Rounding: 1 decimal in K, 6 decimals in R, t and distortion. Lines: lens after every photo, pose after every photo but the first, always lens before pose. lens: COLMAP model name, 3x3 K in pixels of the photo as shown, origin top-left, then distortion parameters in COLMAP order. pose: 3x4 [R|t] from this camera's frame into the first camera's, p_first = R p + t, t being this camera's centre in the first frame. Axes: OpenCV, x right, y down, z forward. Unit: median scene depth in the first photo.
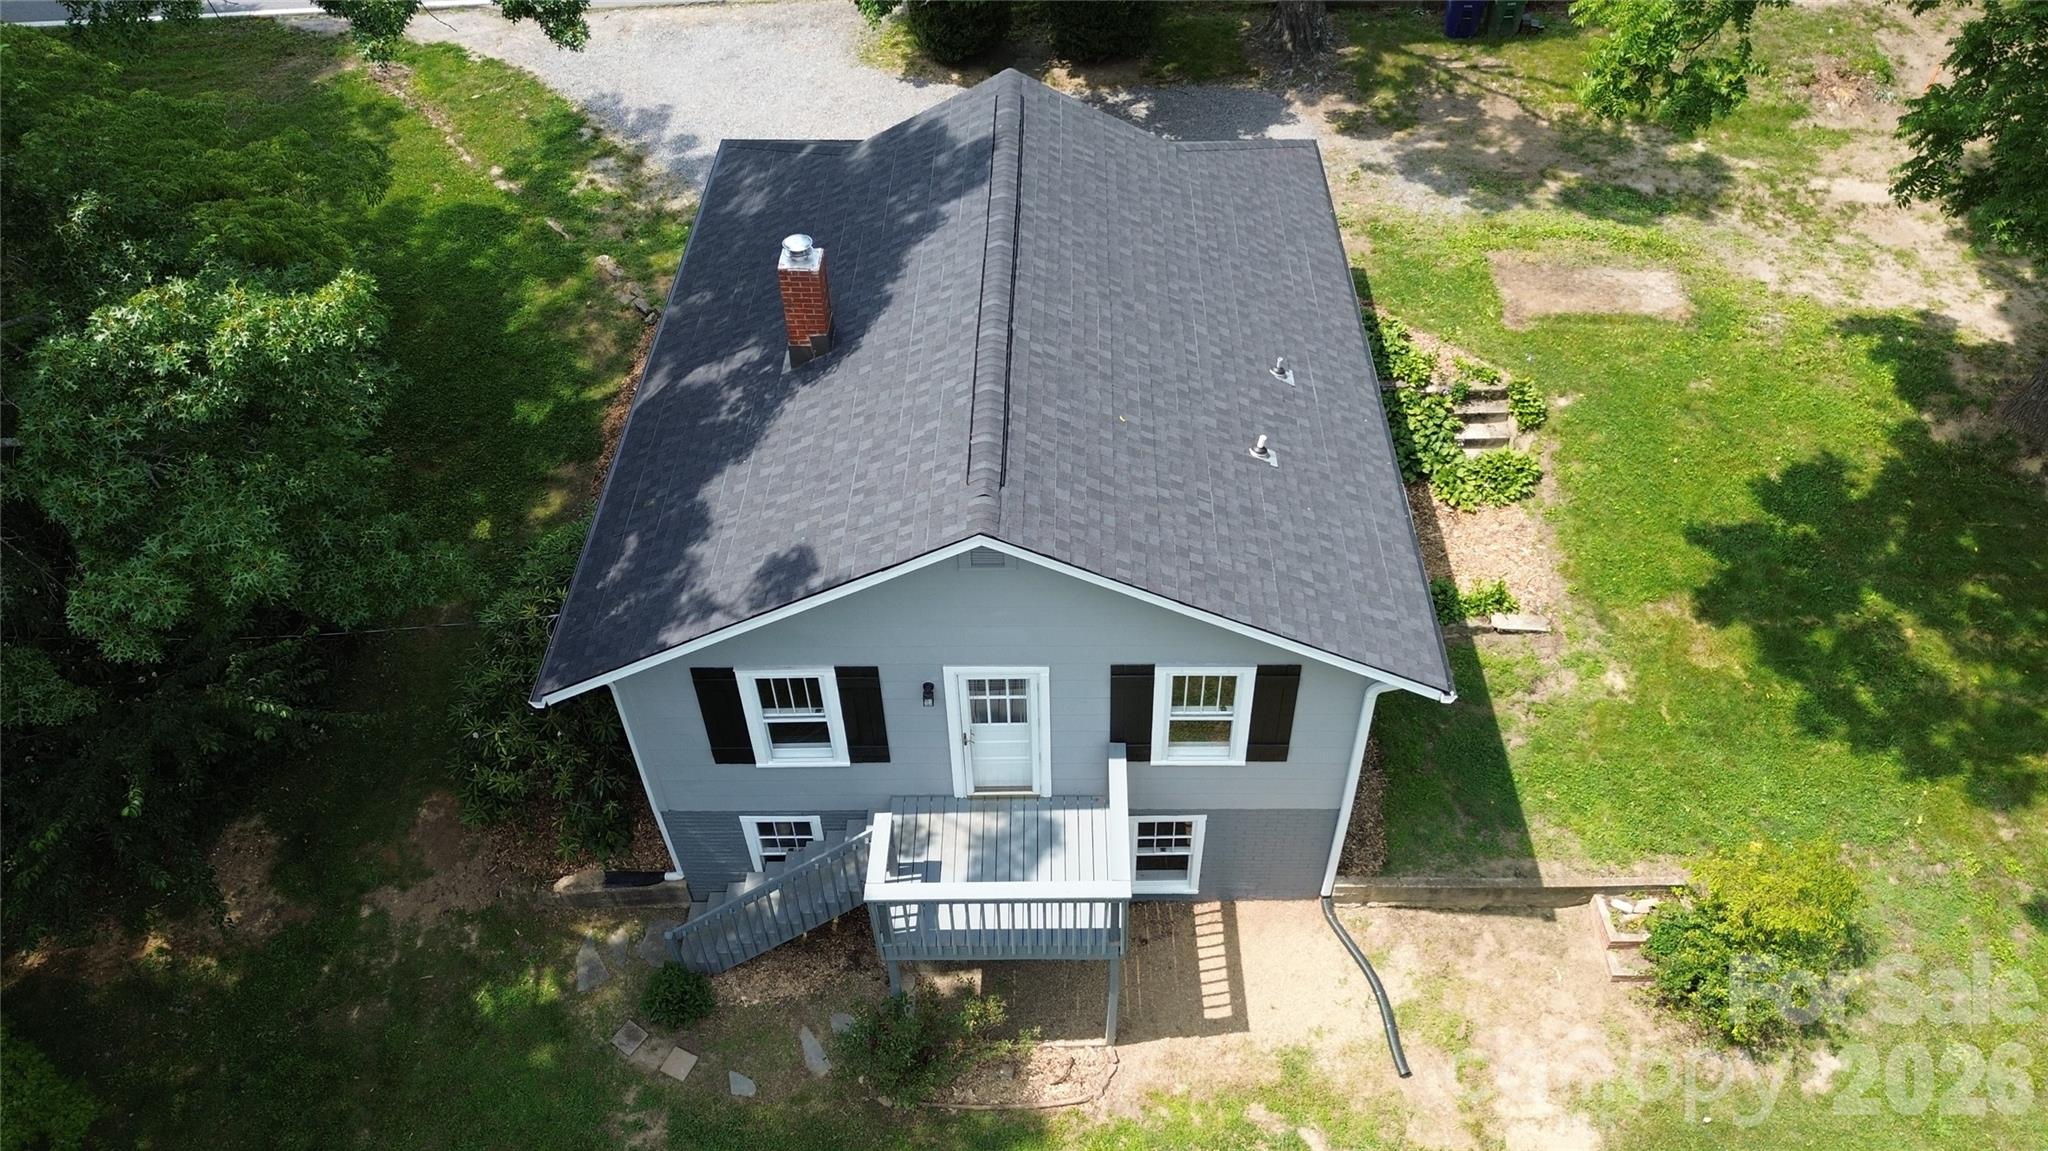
lens RADIAL K [[1467.7, 0, 1027.0], [0, 1467.7, 554.2], [0, 0, 1]] dist [0.060385, -0.075298]
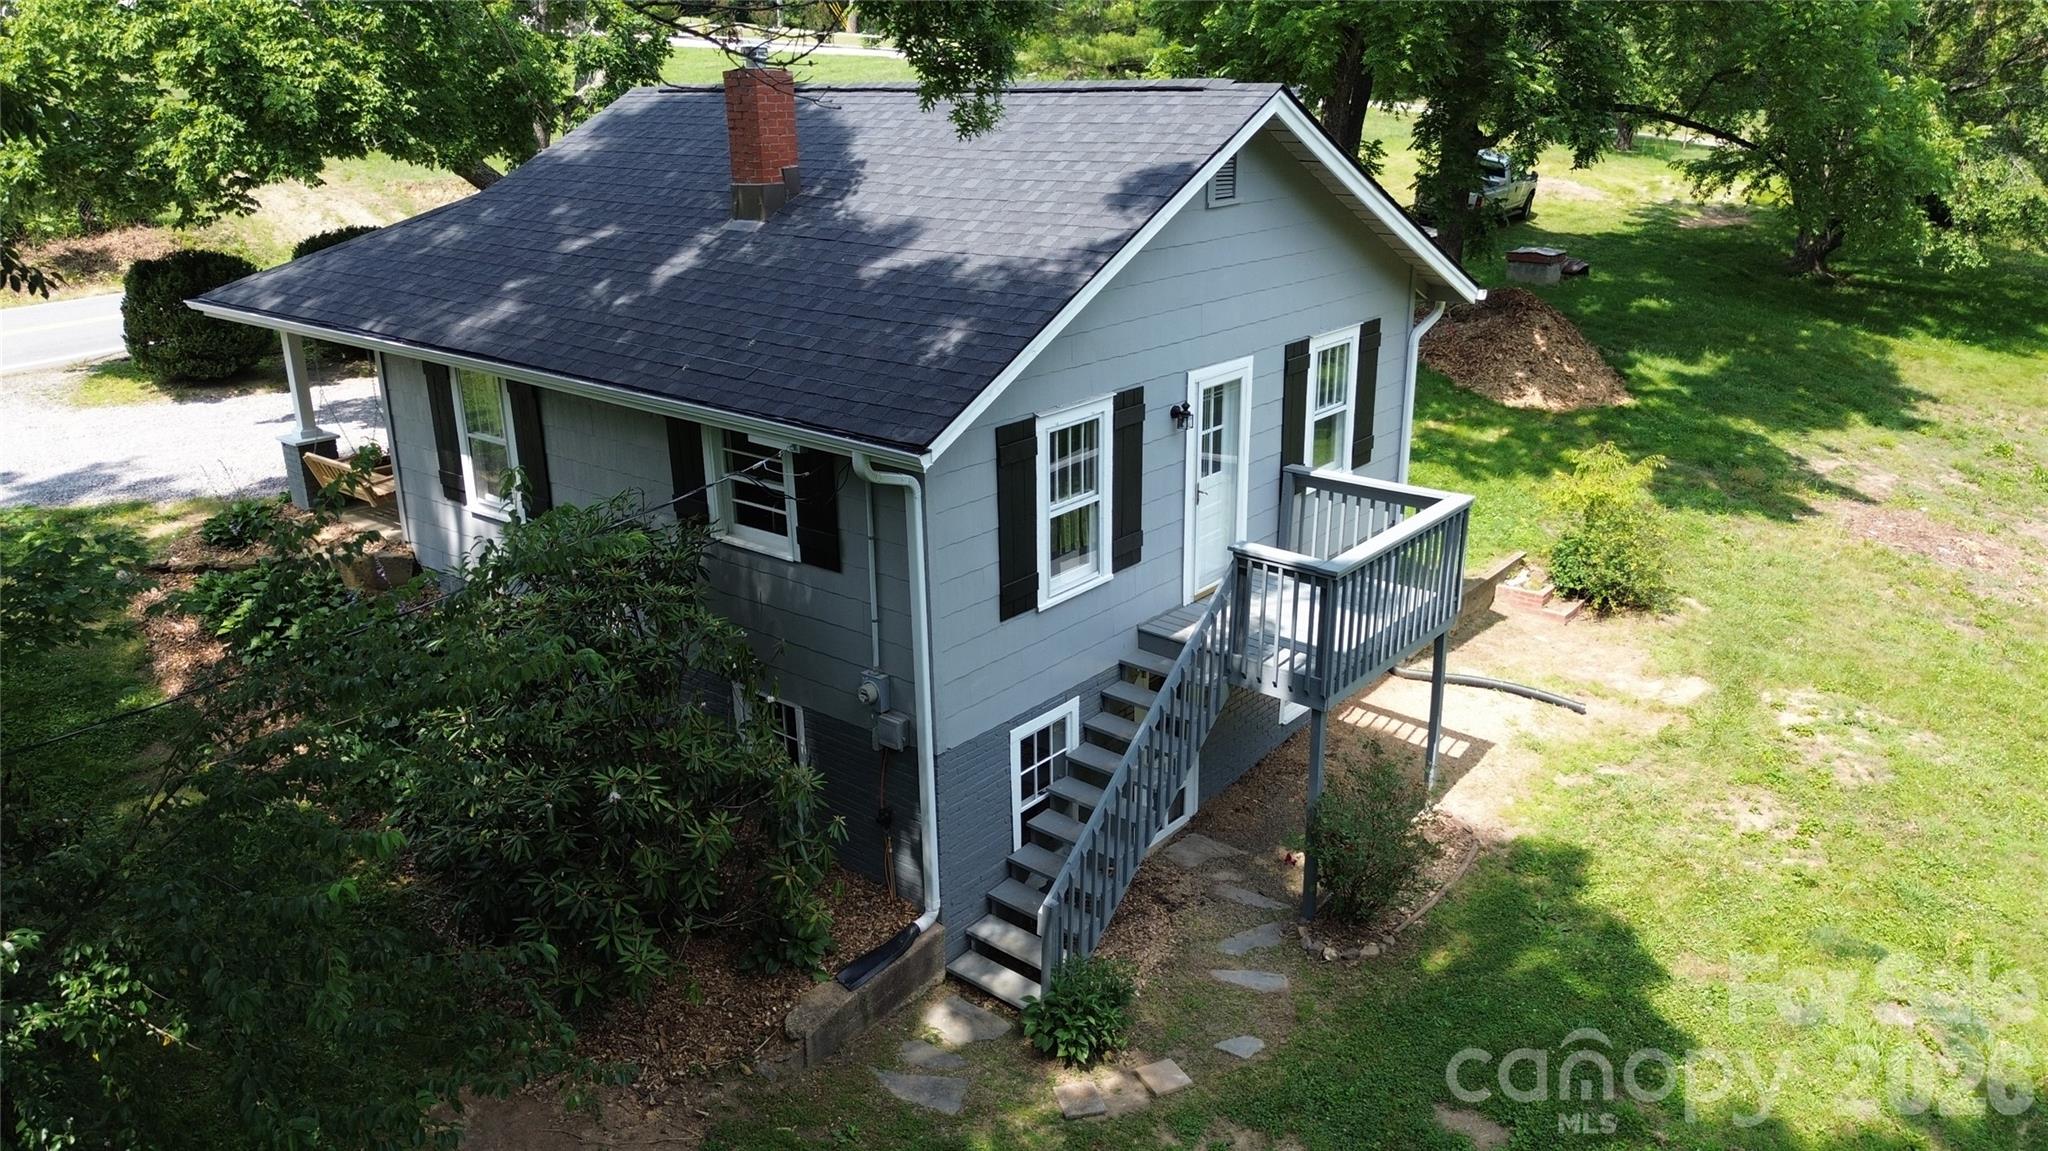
lens RADIAL K [[1467.7, 0, 1027.0], [0, 1467.7, 554.2], [0, 0, 1]] dist [0.060385, -0.075298]
pose [[0.632388, -0.227055, 0.740629, -0.665687], [0.538602, 0.816044, -0.209712, 0.249400], [-0.556770, 0.531524, 0.638349, 0.467701]]
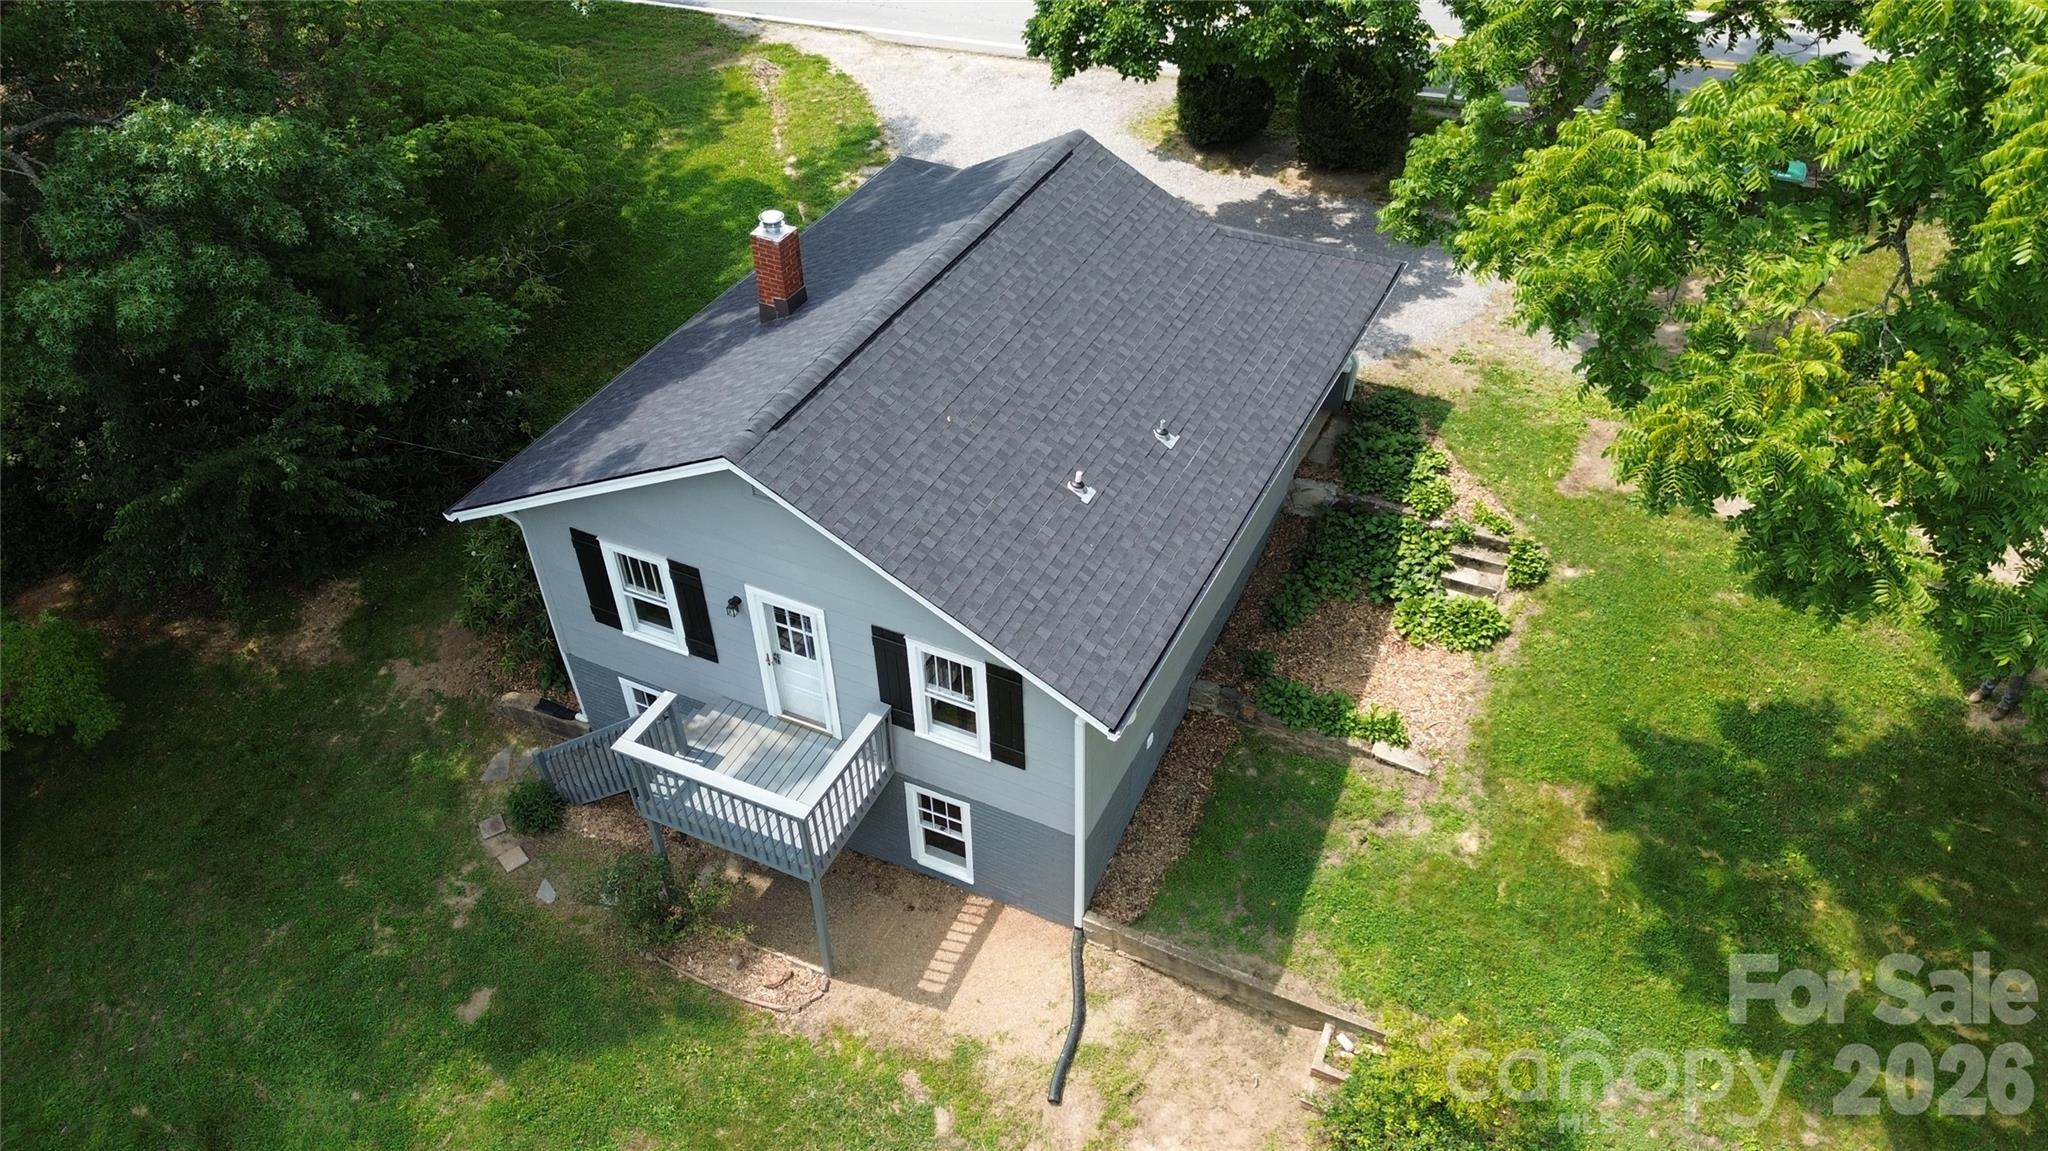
lens RADIAL K [[1467.7, 0, 1027.0], [0, 1467.7, 554.2], [0, 0, 1]] dist [0.060385, -0.075298]
pose [[0.904742, 0.273670, -0.326416, 0.437375], [-0.294356, 0.955582, -0.014712, 0.004783], [0.307891, 0.109394, 0.945112, -0.026058]]
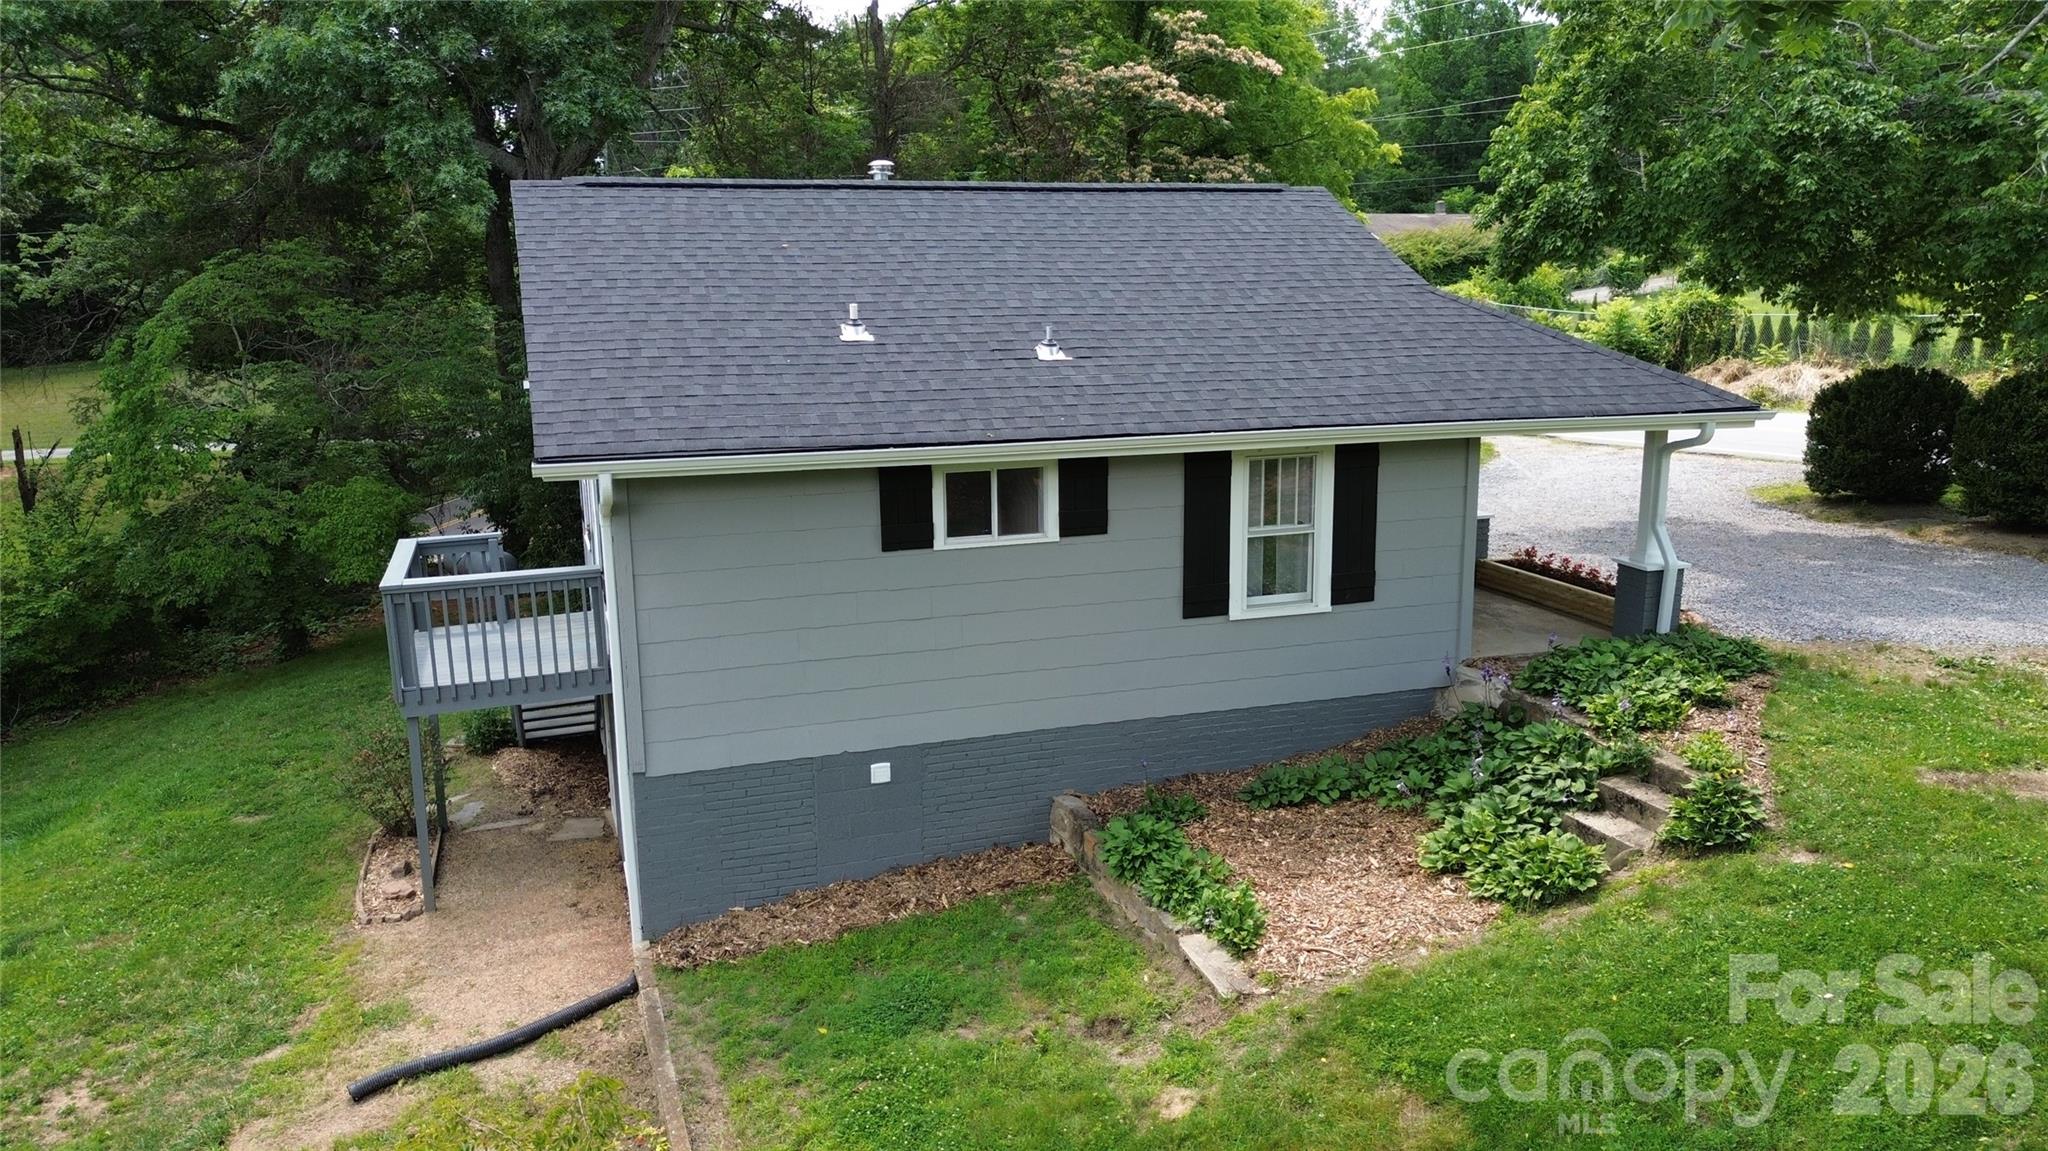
lens RADIAL K [[1467.7, 0, 1027.0], [0, 1467.7, 554.2], [0, 0, 1]] dist [0.060385, -0.075298]
pose [[0.335436, 0.197168, -0.921199, 0.850983], [-0.654102, 0.752464, -0.077125, 0.023475], [0.677962, 0.628429, 0.381372, 0.743312]]
